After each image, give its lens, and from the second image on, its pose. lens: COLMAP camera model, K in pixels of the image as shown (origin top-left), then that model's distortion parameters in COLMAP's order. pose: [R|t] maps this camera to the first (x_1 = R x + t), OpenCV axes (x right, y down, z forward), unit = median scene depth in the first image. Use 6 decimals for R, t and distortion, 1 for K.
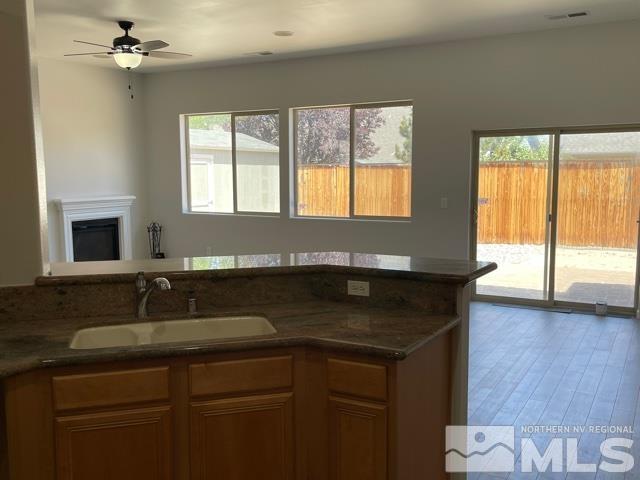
lens RADIAL K [[622.9, 0, 319.4], [0, 622.9, 240.7], [0, 0, 1]] dist [-0.007155, 0.000000]
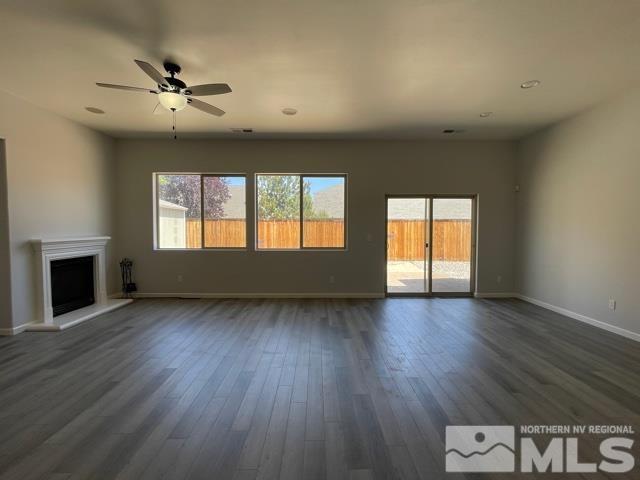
lens RADIAL K [[296.3, 0, 320.7], [0, 296.3, 239.8], [0, 0, 1]] dist [0.002477, 0.000140]
pose [[0.864326, -0.014192, 0.502731, -0.257813], [0.049377, 0.997167, -0.056743, -0.015491], [-0.500502, 0.073868, 0.862578, 0.347881]]
